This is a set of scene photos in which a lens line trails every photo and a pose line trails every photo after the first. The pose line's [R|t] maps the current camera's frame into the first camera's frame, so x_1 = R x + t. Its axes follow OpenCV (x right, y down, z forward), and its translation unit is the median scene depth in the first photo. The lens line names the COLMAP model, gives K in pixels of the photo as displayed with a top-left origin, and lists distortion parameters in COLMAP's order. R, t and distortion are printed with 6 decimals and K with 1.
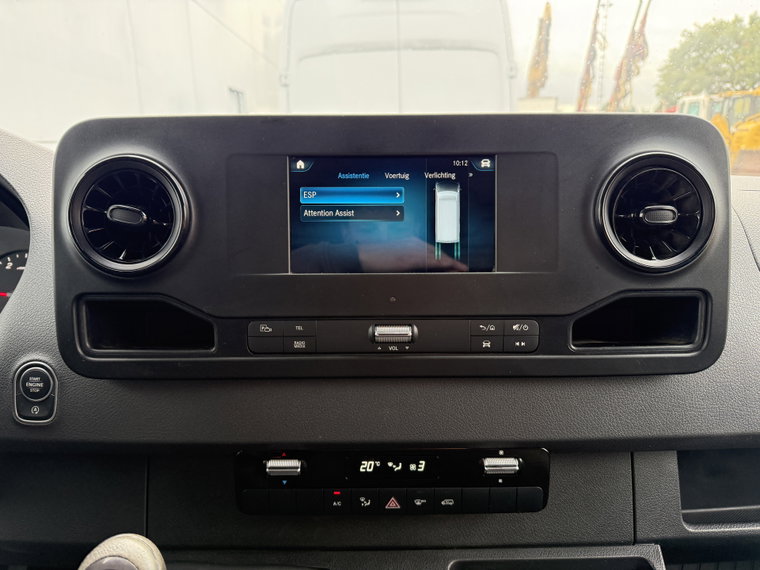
lens RADIAL K [[539.4, 0, 374.5], [0, 539.4, 289.4], [0, 0, 1]] dist [0.074908, -0.065493]
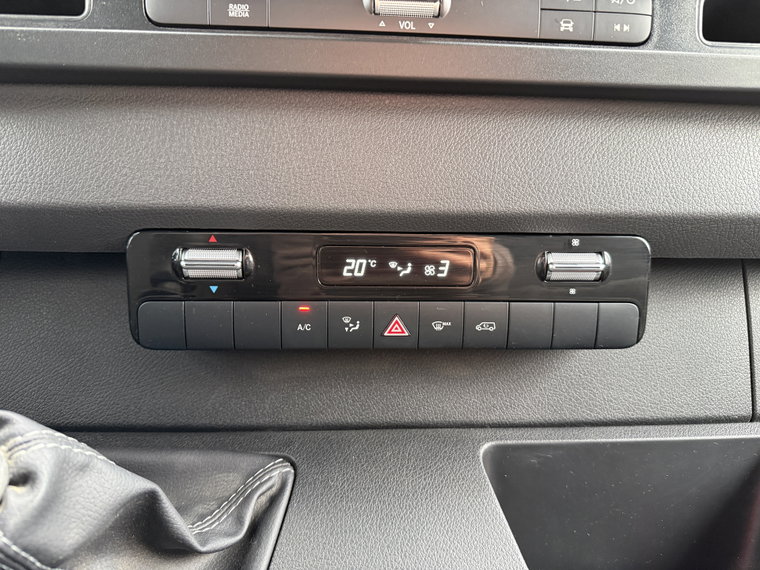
lens RADIAL K [[539.4, 0, 373.8], [0, 539.4, 281.6], [0, 0, 1]] dist [0.074908, -0.065493]
pose [[0.997581, 0.009932, 0.068802, -0.034660], [-0.005986, 0.998337, -0.057329, 0.388310], [-0.069257, 0.056779, 0.995982, 0.420182]]
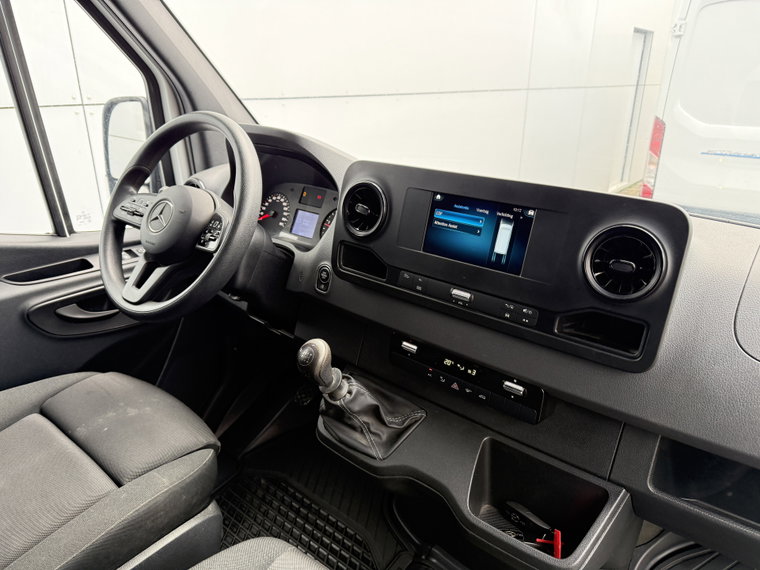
lens RADIAL K [[539.4, 0, 381.5], [0, 539.4, 280.4], [0, 0, 1]] dist [0.074908, -0.065493]
pose [[0.775943, 0.247100, -0.580392, 0.832579], [-0.188389, 0.968869, 0.160630, -0.200283], [0.602016, -0.015301, 0.798338, -0.606297]]
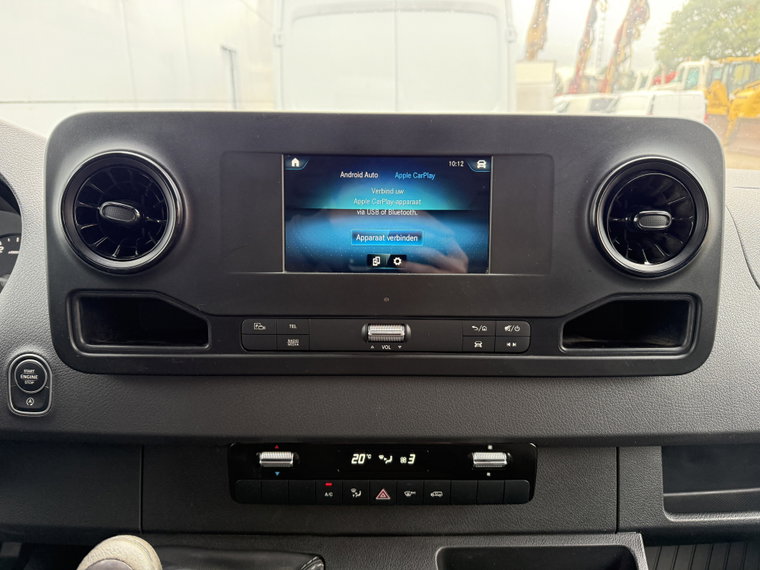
lens RADIAL K [[539.4, 0, 372.2], [0, 539.4, 279.5], [0, 0, 1]] dist [0.074908, -0.065493]
pose [[0.999851, 0.014326, 0.009603, -0.002617], [-0.014782, 0.998674, 0.049316, -0.063211], [-0.008884, -0.049451, 0.998737, -0.002140]]
